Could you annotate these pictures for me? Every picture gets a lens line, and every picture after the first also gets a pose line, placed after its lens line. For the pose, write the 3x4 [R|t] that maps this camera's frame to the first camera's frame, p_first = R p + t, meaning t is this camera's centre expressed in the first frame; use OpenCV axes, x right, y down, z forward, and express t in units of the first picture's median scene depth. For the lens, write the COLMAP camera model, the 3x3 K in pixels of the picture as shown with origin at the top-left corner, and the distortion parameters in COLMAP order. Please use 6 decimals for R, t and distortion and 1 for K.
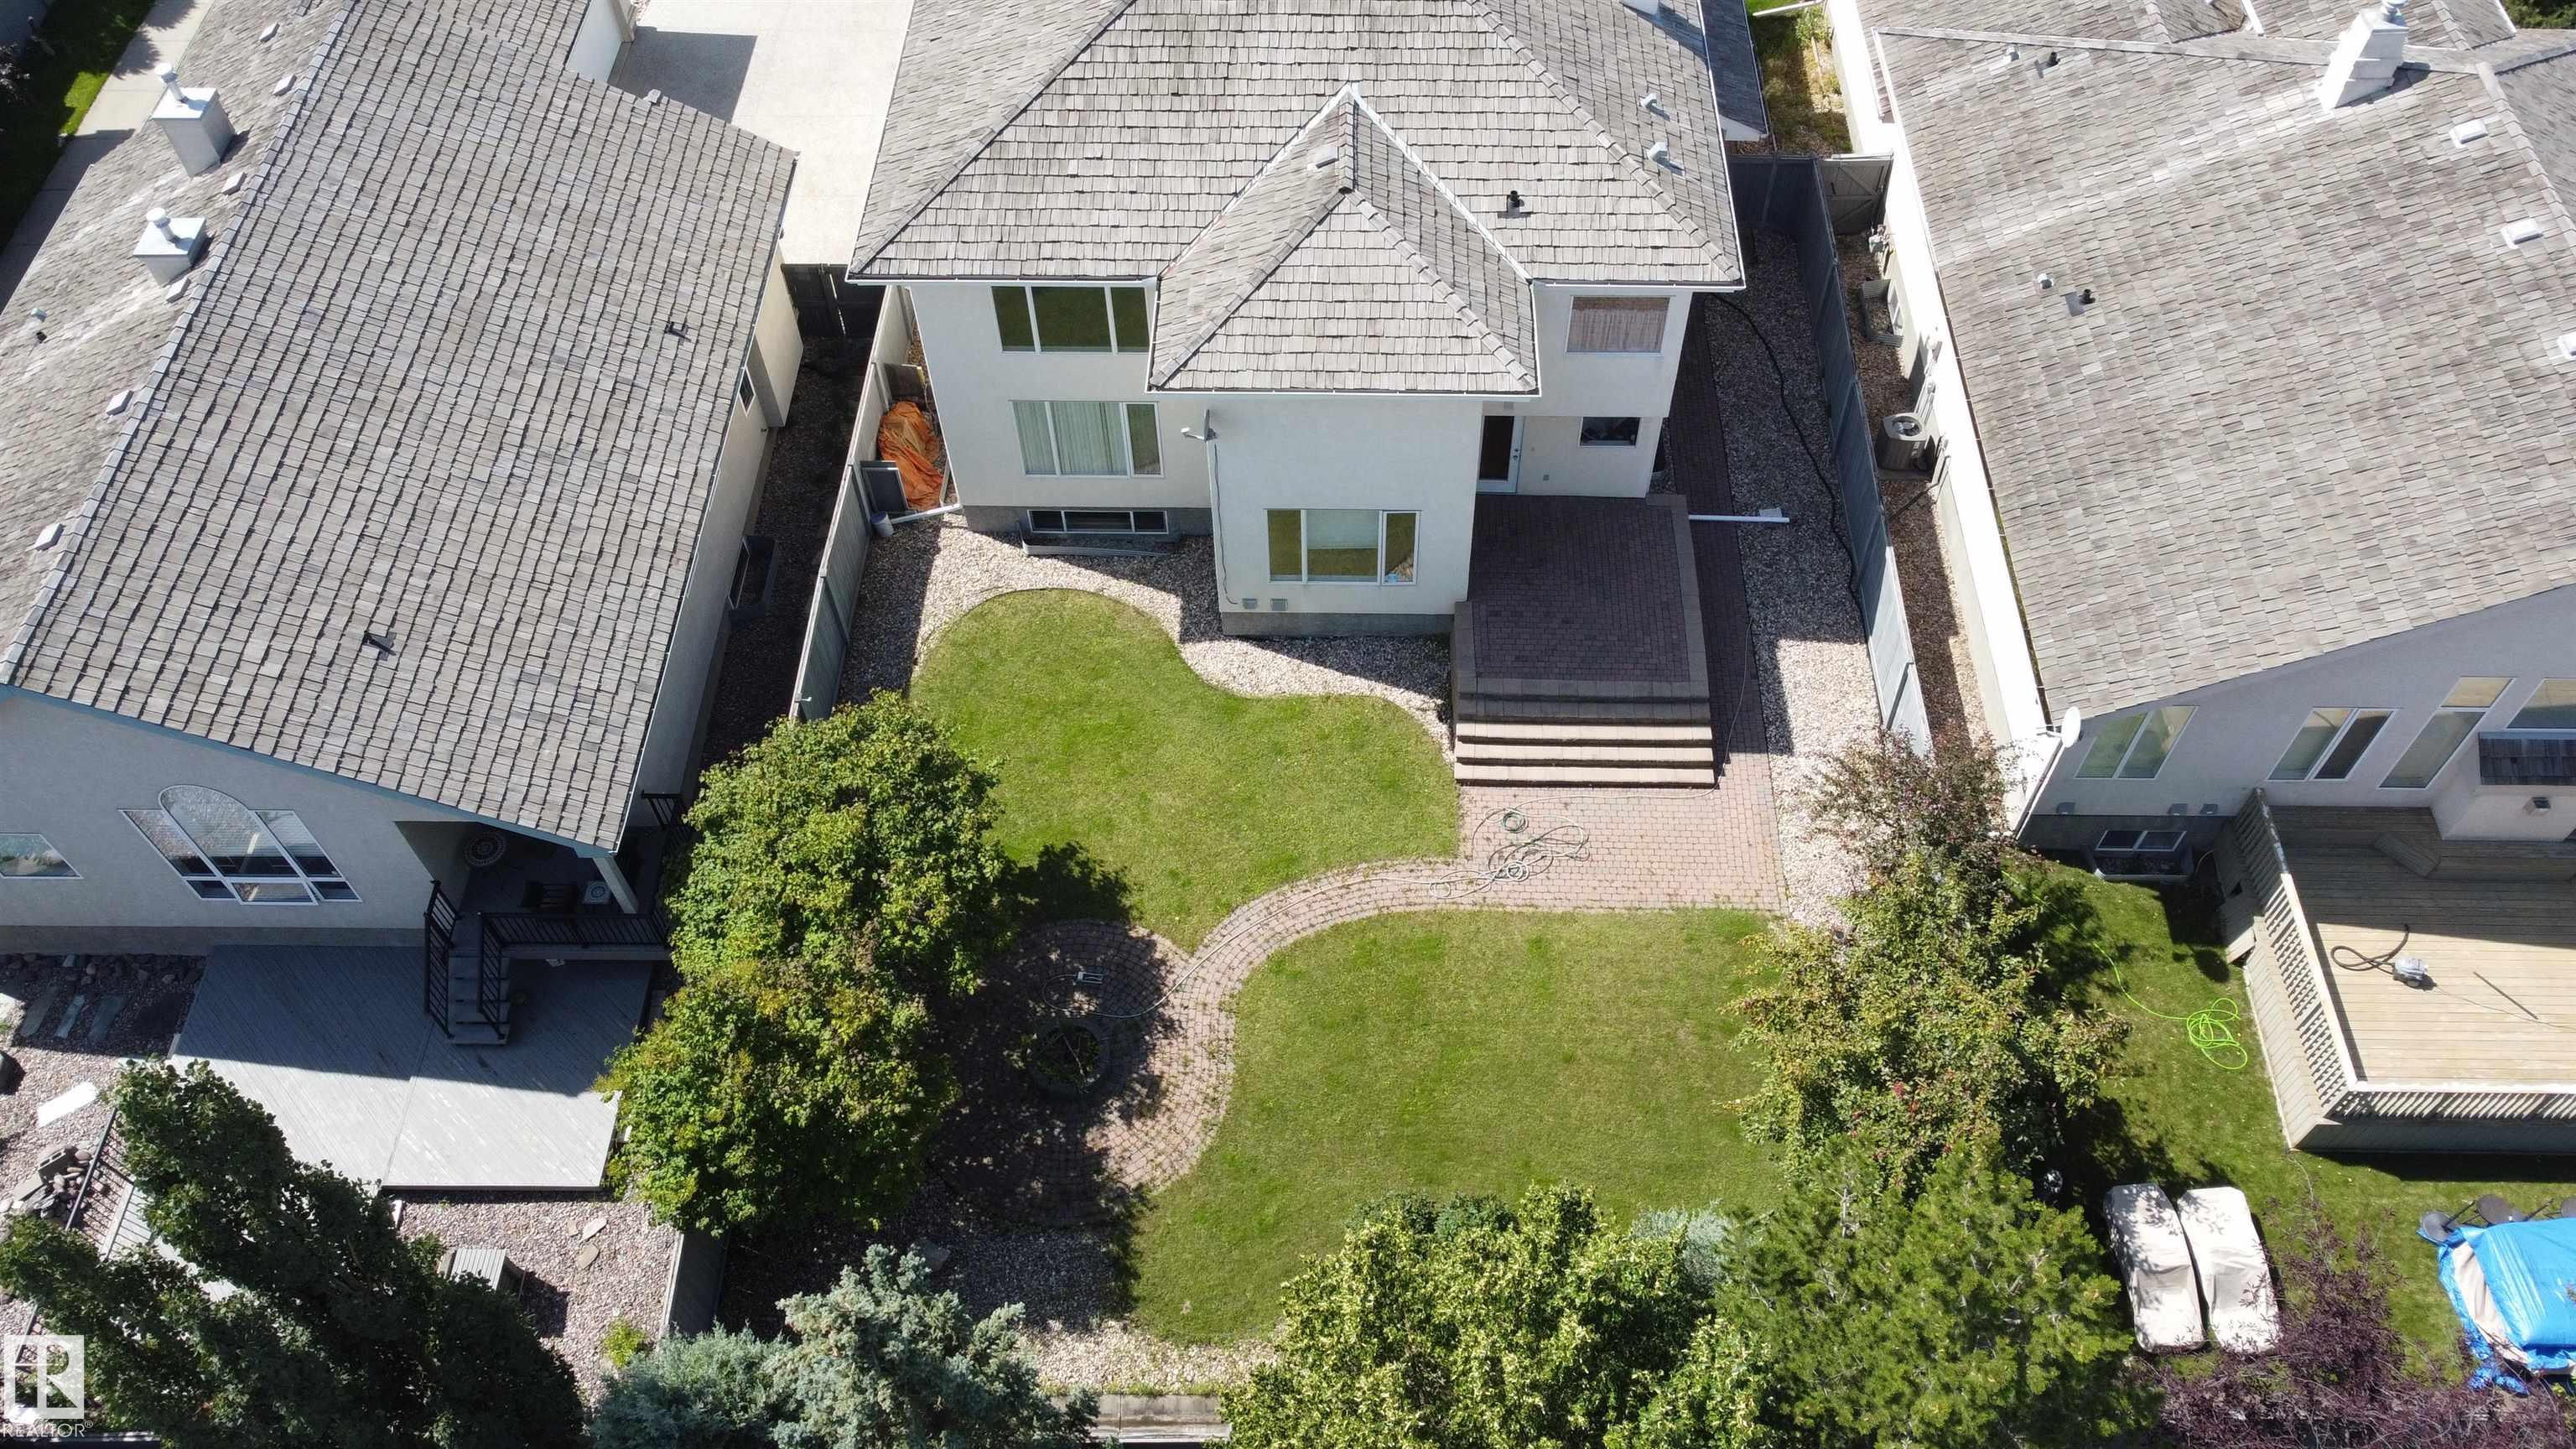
lens RADIAL K [[1953.9, 0, 1298.8], [0, 1953.9, 714.4], [0, 0, 1]] dist [-0.001635, -0.001091]
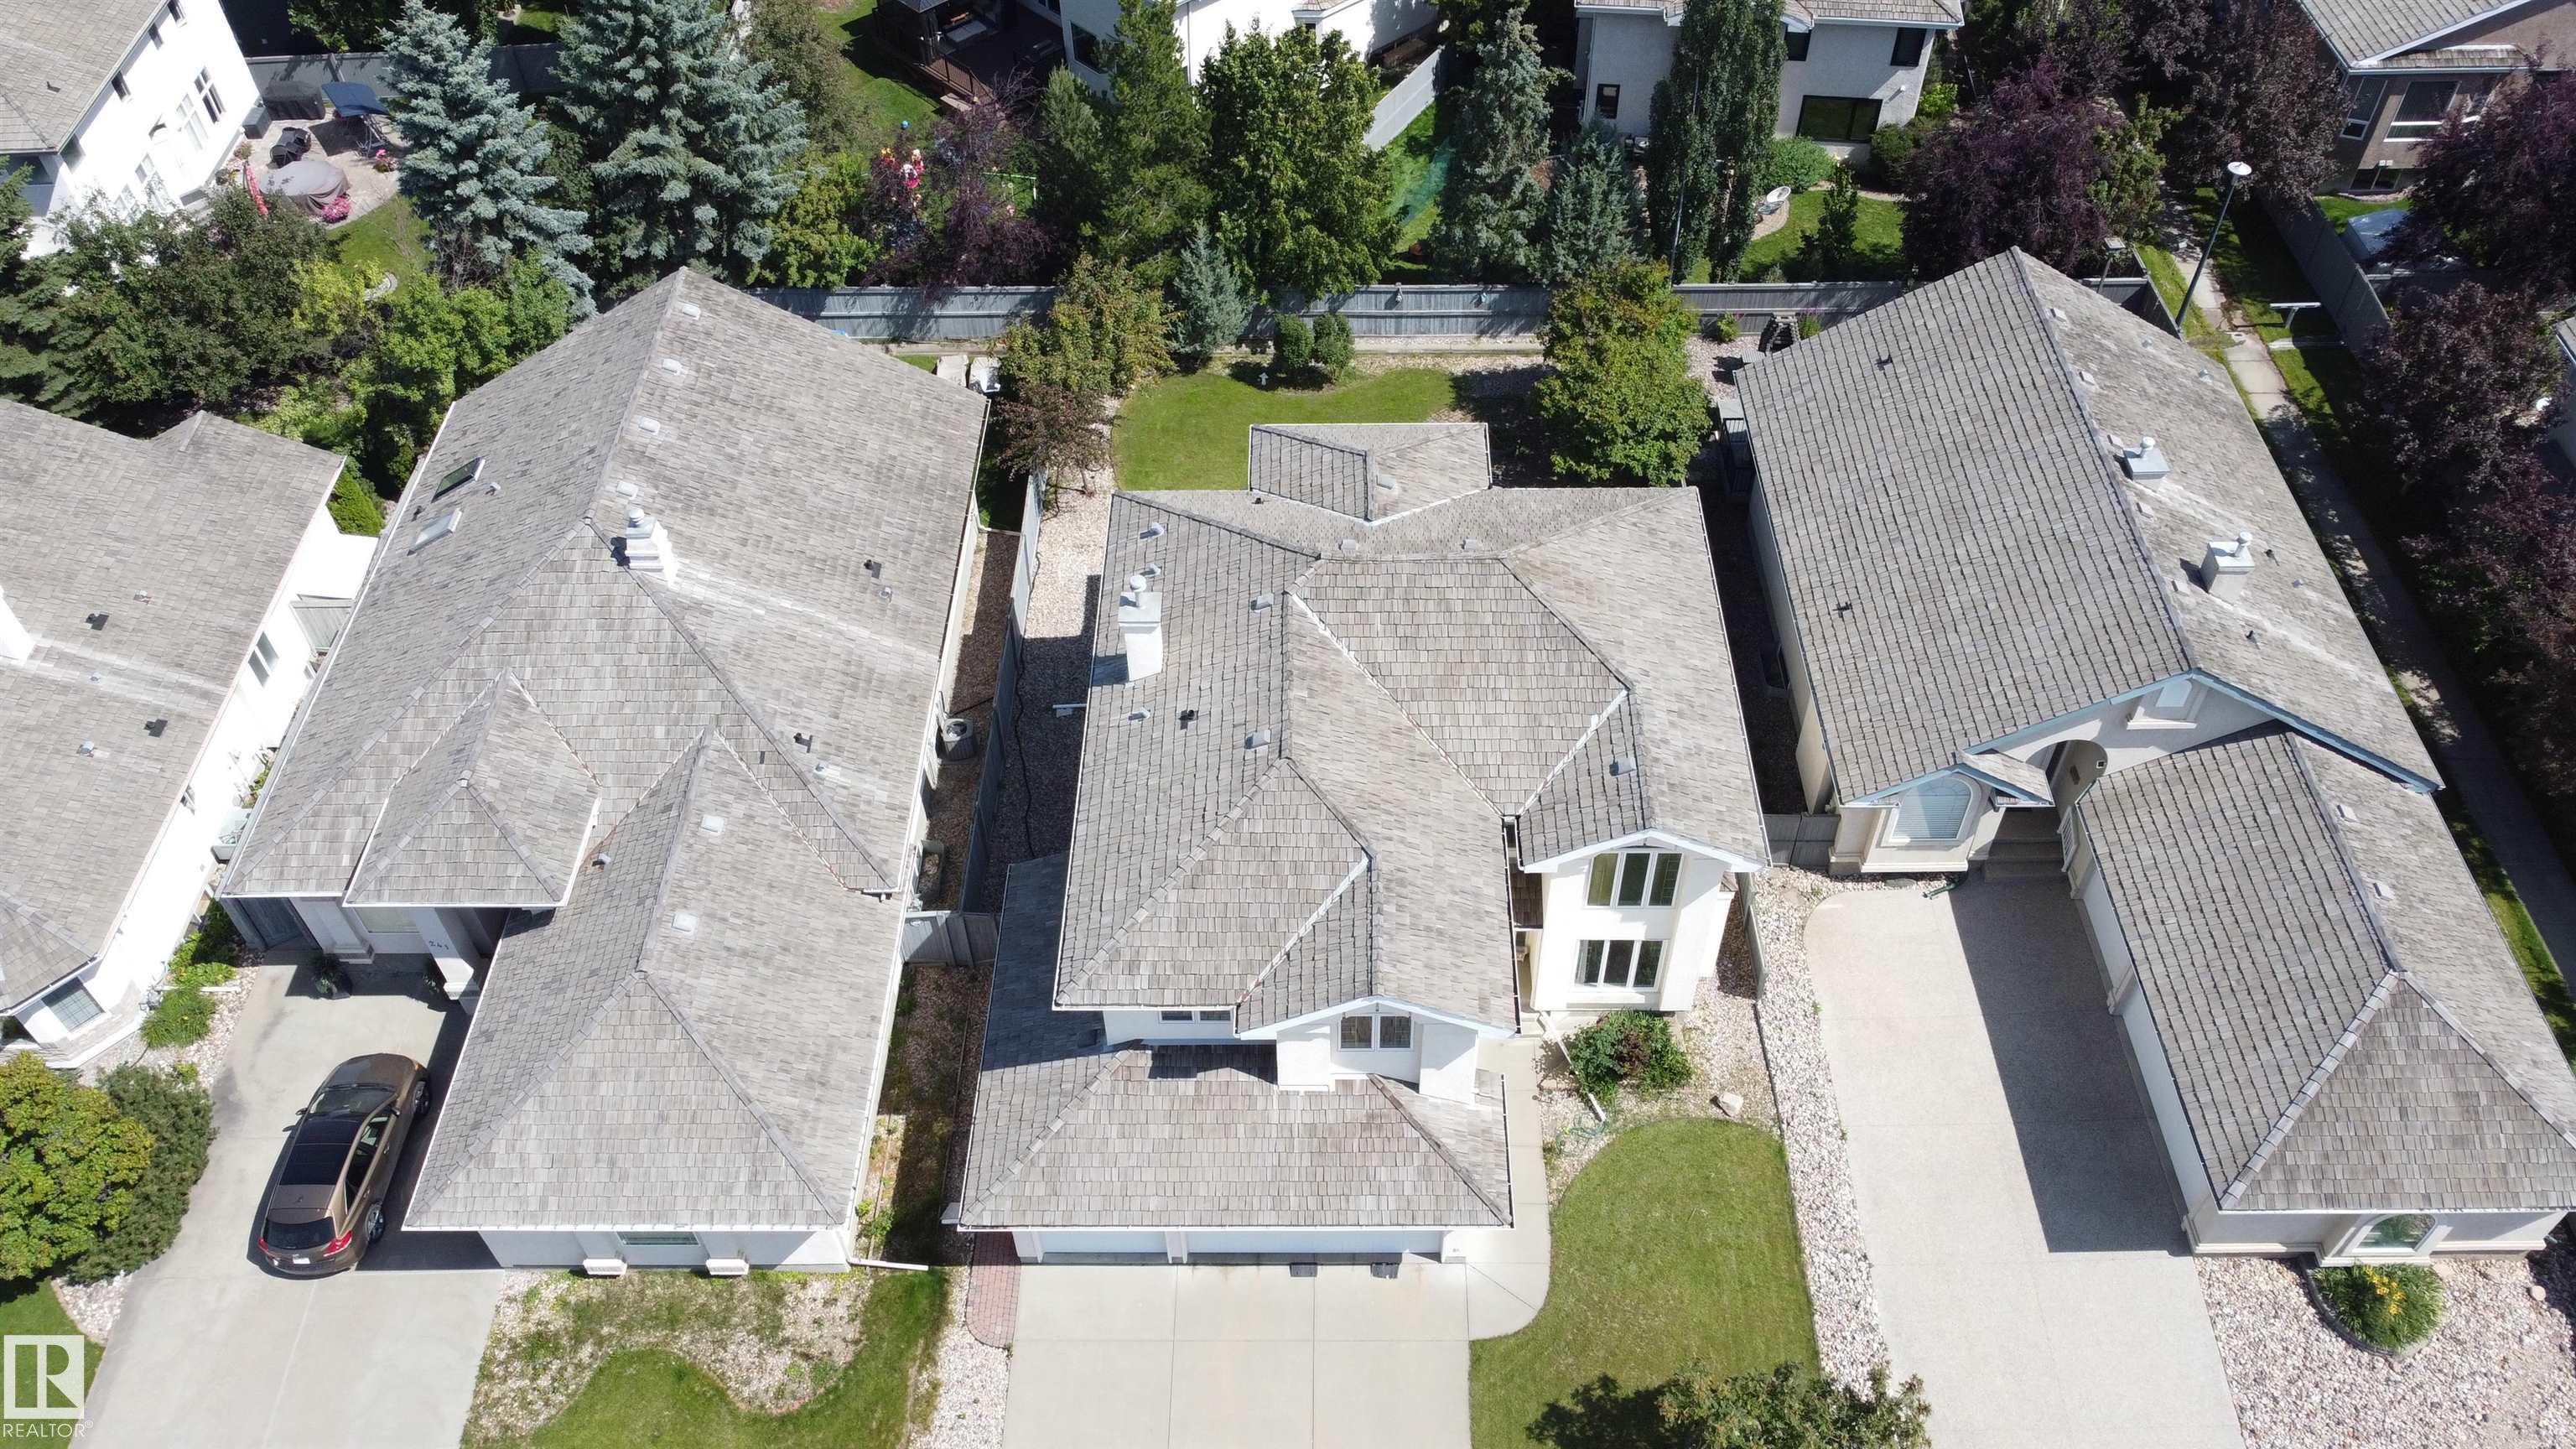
lens RADIAL K [[1953.9, 0, 1294.2], [0, 1953.9, 711.4], [0, 0, 1]] dist [-0.001635, -0.001091]
pose [[-0.999432, 0.031779, 0.011193, 0.073191], [0.004883, -0.192083, 0.981366, -1.812316], [0.033337, 0.980864, 0.191819, 0.897559]]
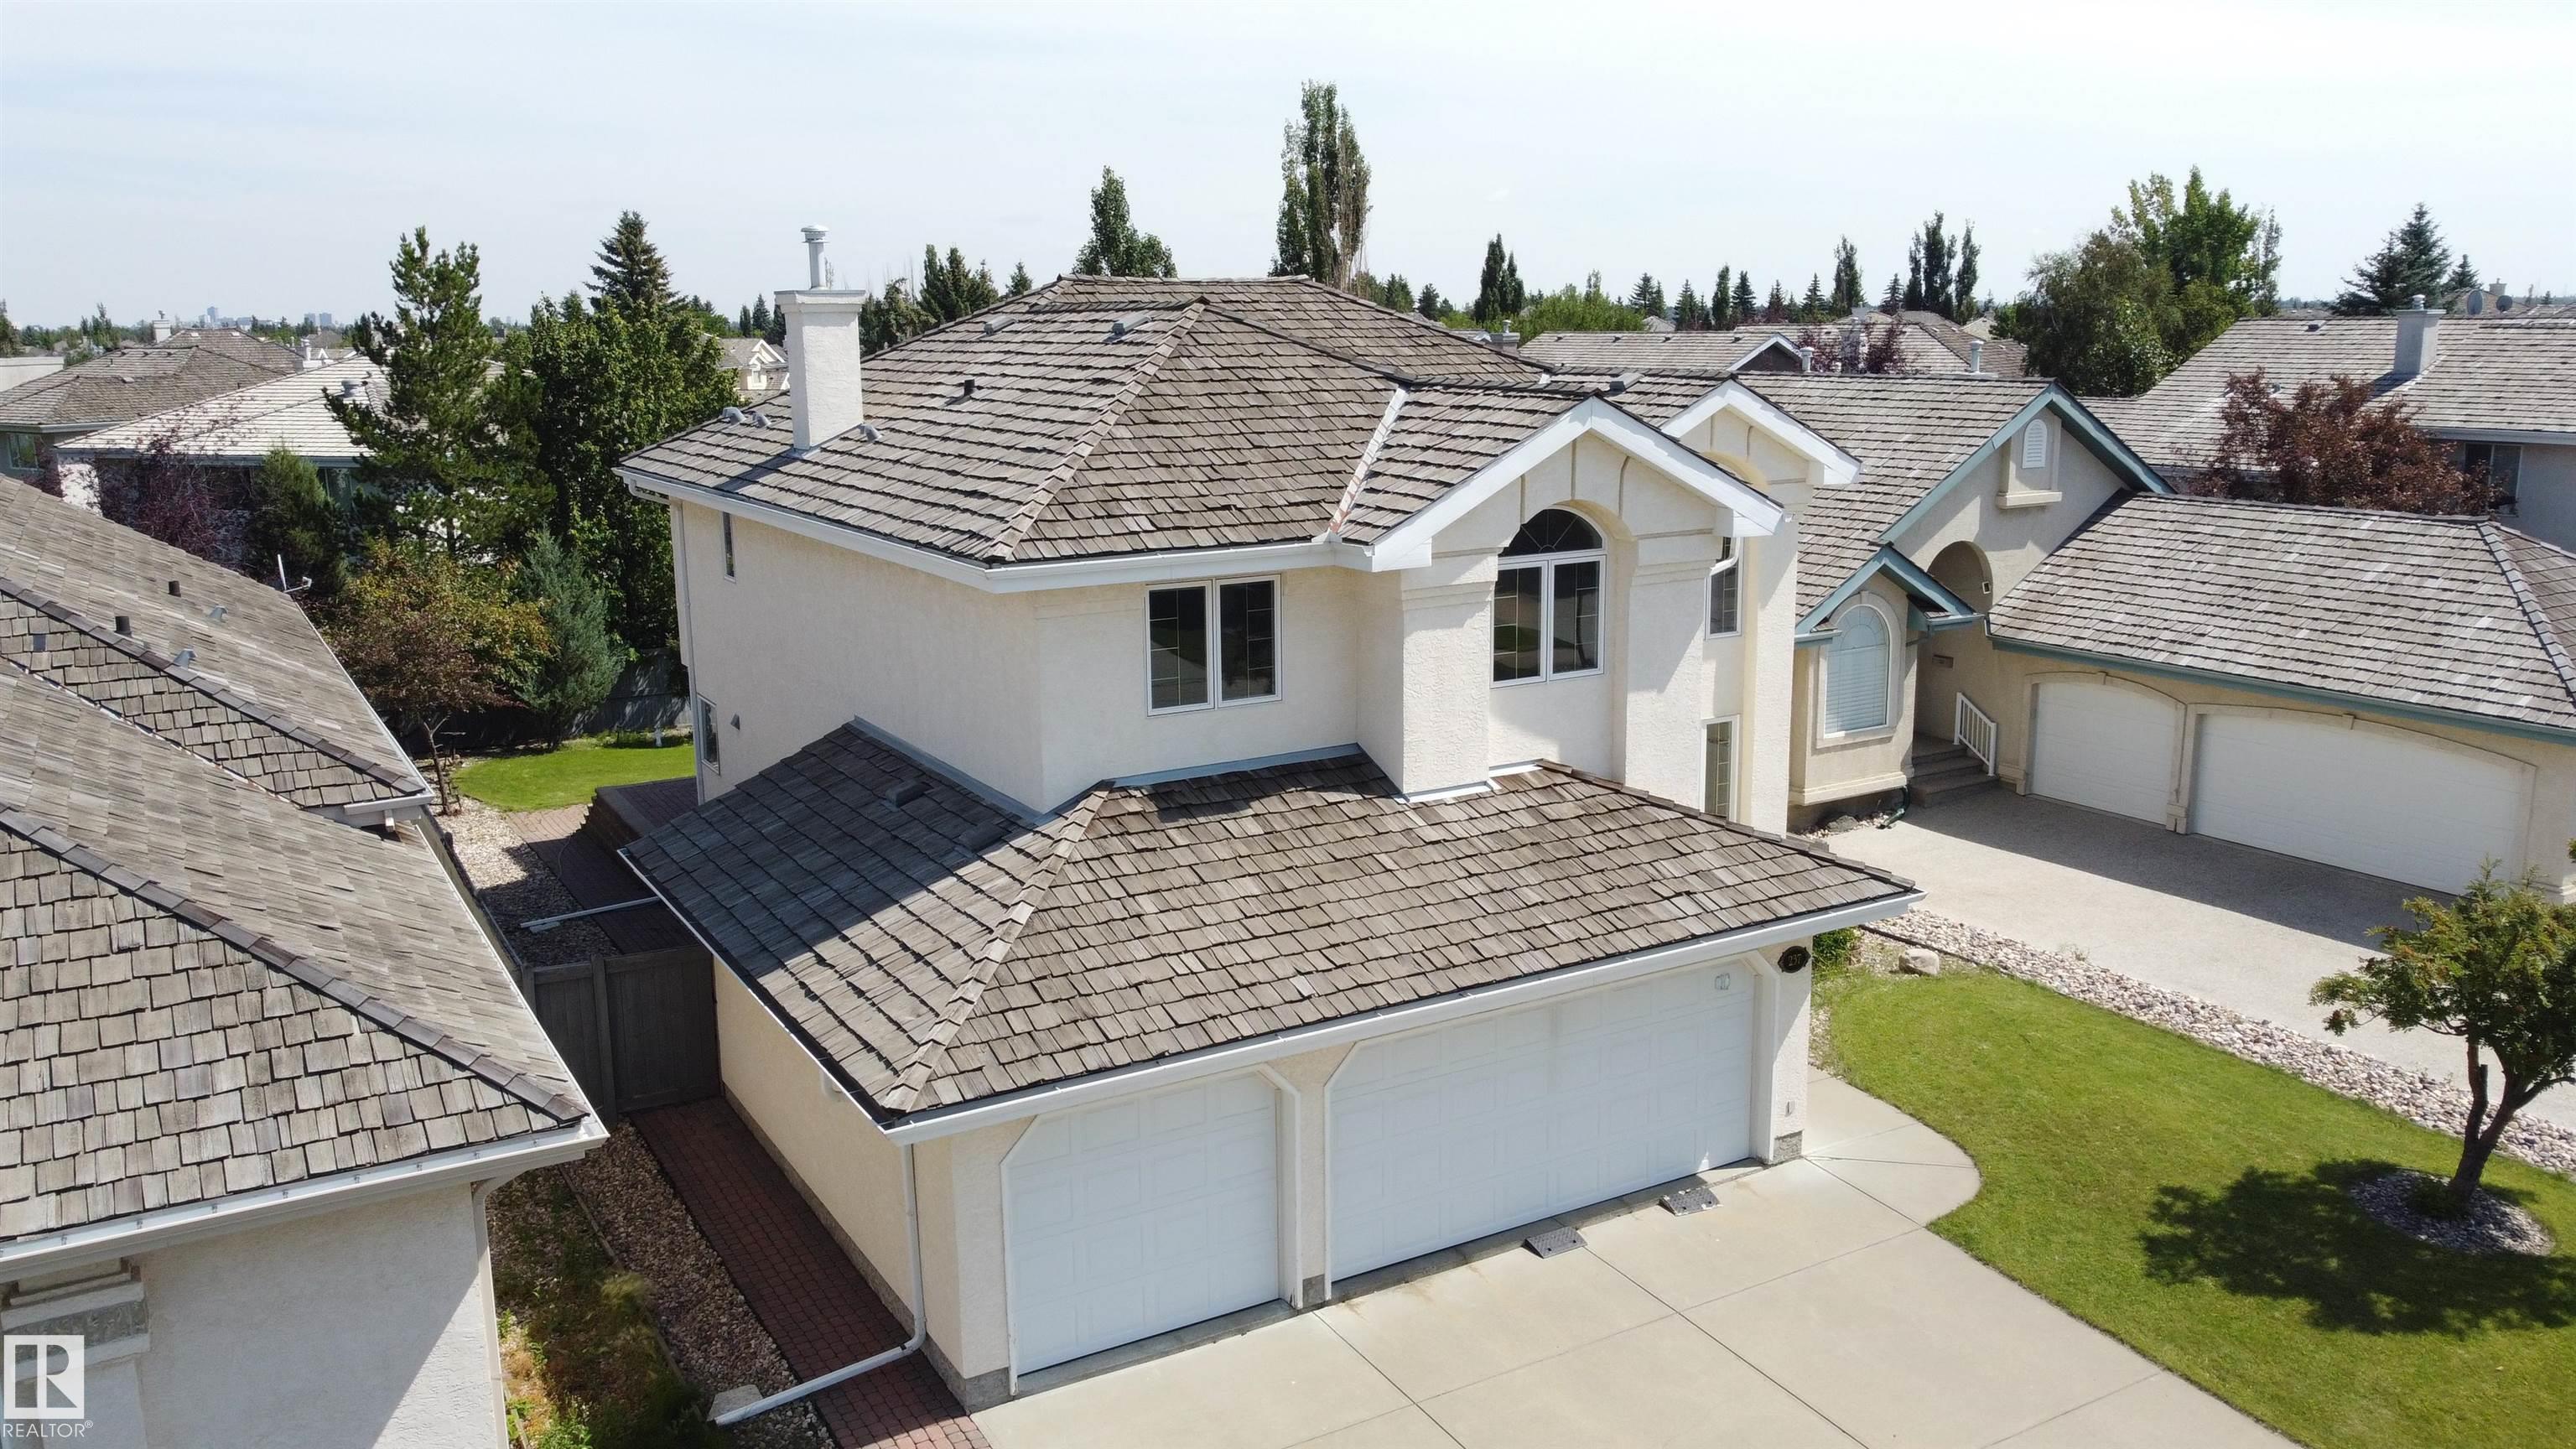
lens RADIAL K [[1953.9, 0, 1299.1], [0, 1953.9, 717.5], [0, 0, 1]] dist [-0.001635, -0.001091]
pose [[-0.846960, 0.129506, -0.515642, 0.464576], [-0.414580, 0.446306, 0.793054, -1.090460], [0.332840, 0.885460, -0.324312, 1.566172]]
